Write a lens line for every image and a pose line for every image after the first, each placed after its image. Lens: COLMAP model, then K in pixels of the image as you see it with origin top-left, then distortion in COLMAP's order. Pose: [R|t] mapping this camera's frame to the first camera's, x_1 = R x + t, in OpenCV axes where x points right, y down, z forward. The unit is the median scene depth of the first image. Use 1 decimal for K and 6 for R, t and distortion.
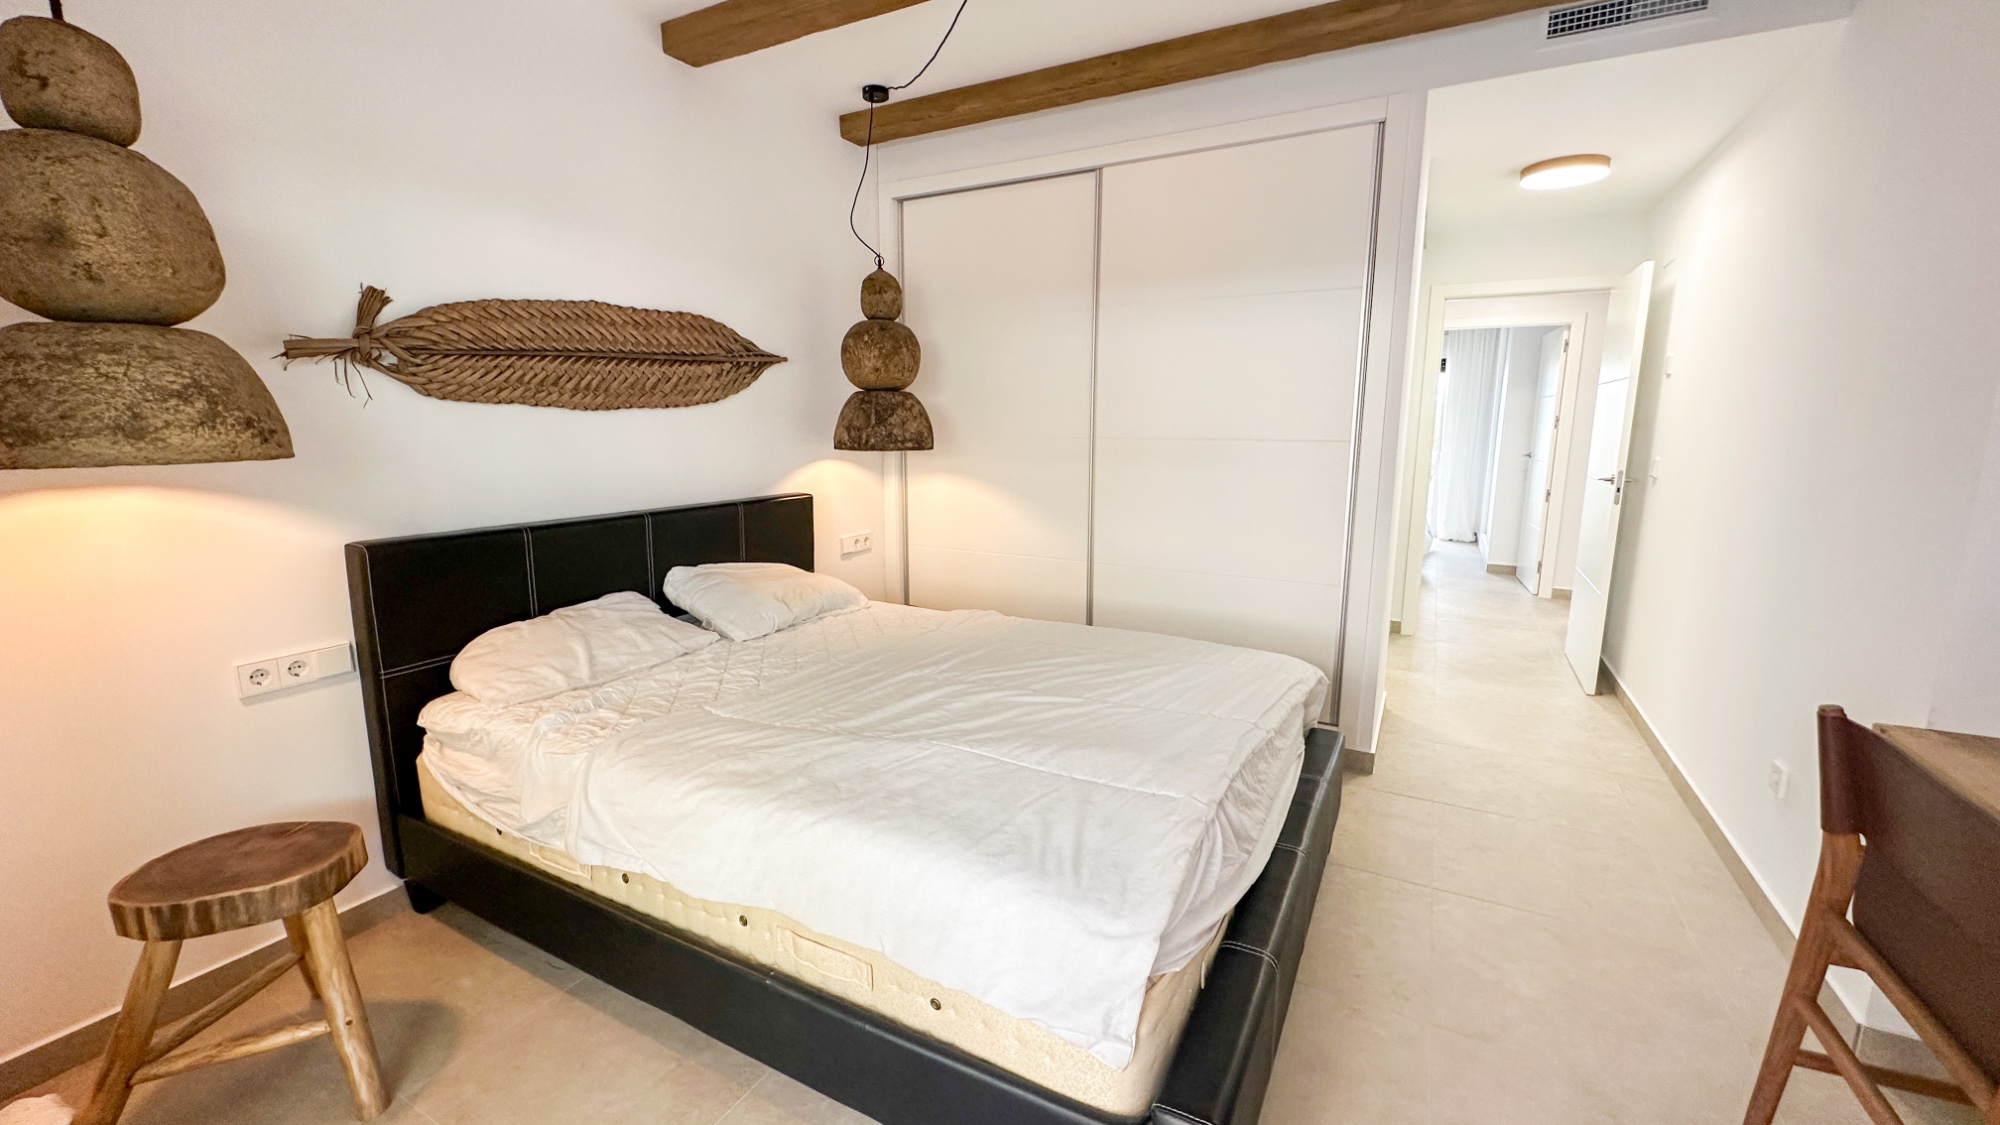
lens RADIAL K [[802.4, 0, 986.1], [0, 802.4, 558.3], [0, 0, 1]] dist [0.000161, 0.000005]
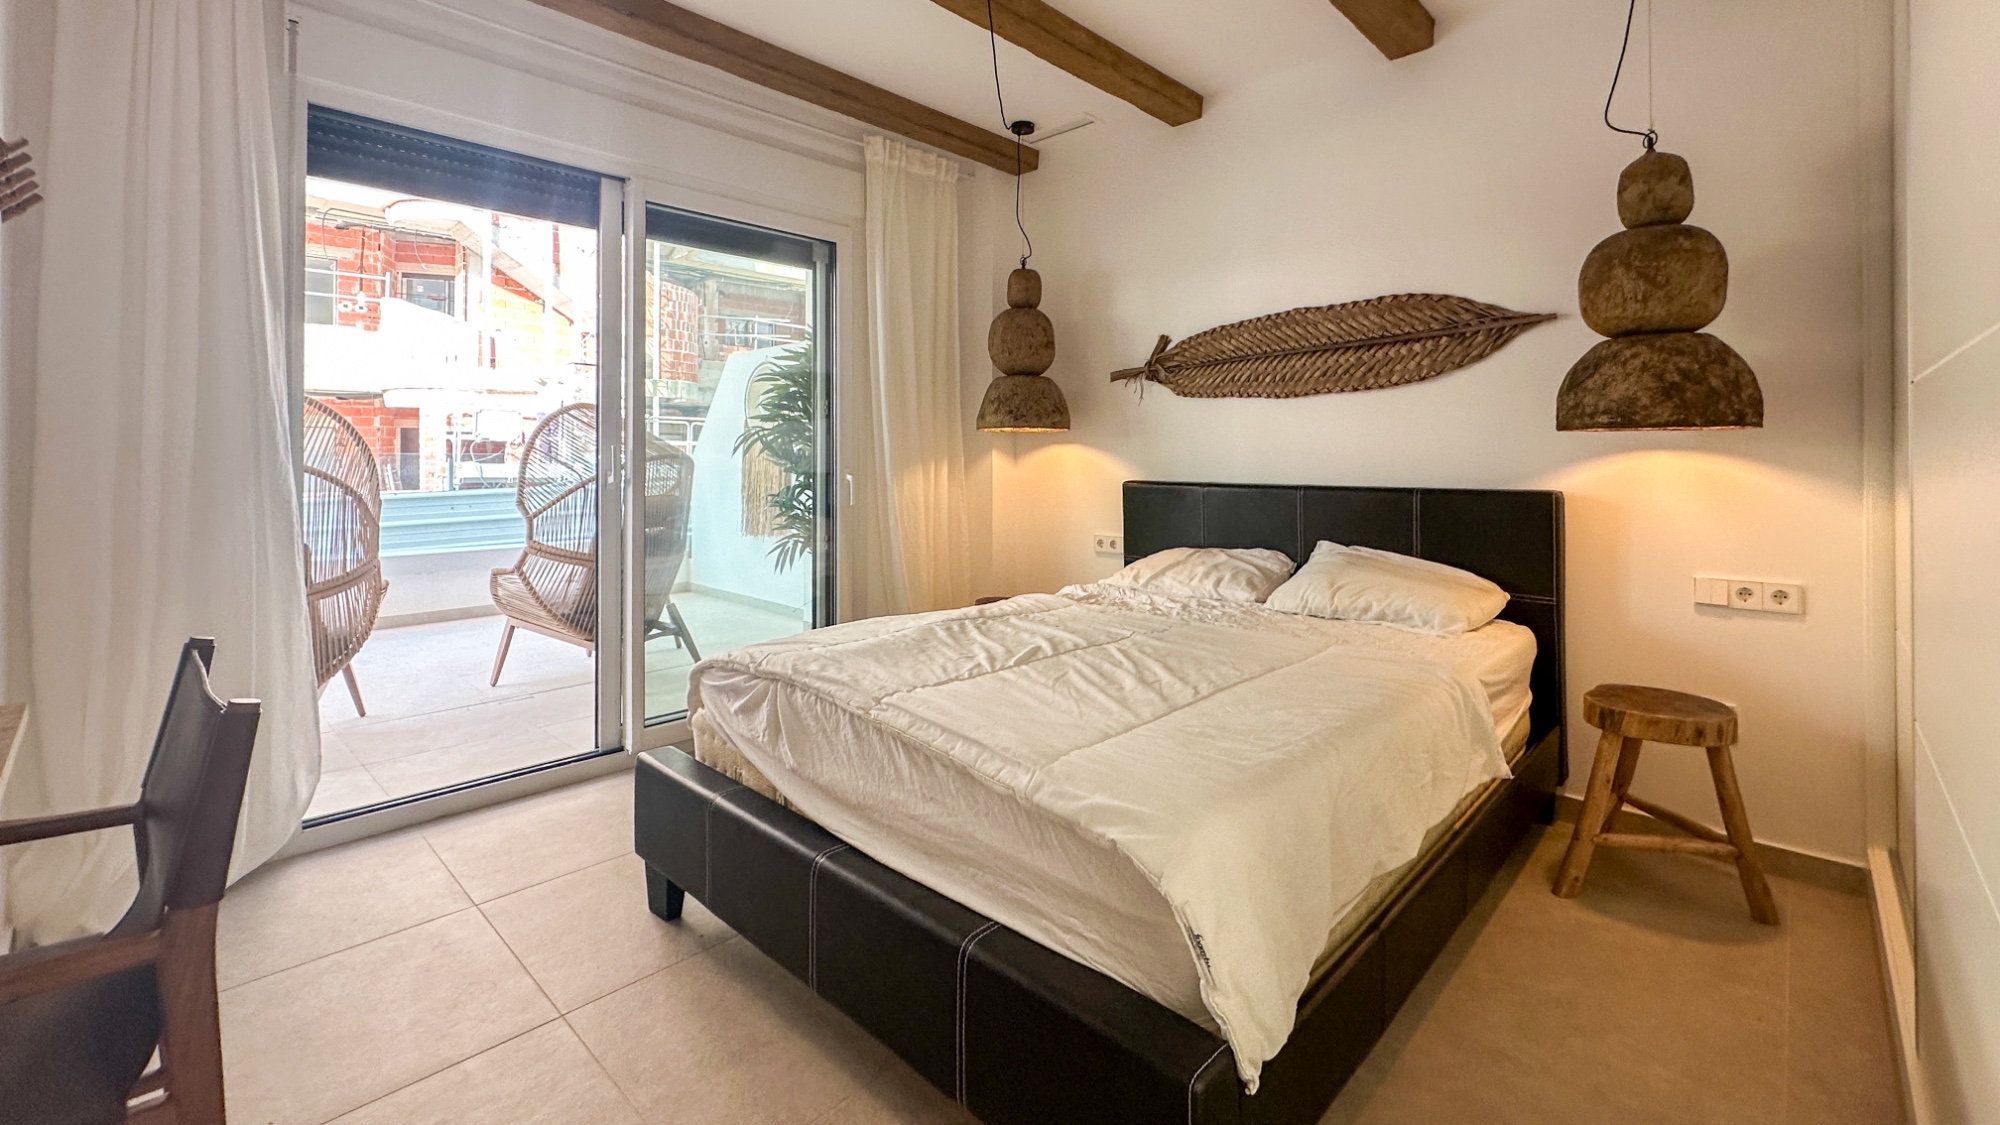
lens RADIAL K [[833.9, 0, 1005.2], [0, 833.9, 448.6], [0, 0, 1]] dist [-0.000306, 0.000143]
pose [[-0.249551, -0.009062, -0.968319, 0.767528], [-0.165954, 0.985563, 0.033546, -0.075389], [0.954035, 0.169068, -0.247452, 0.852898]]
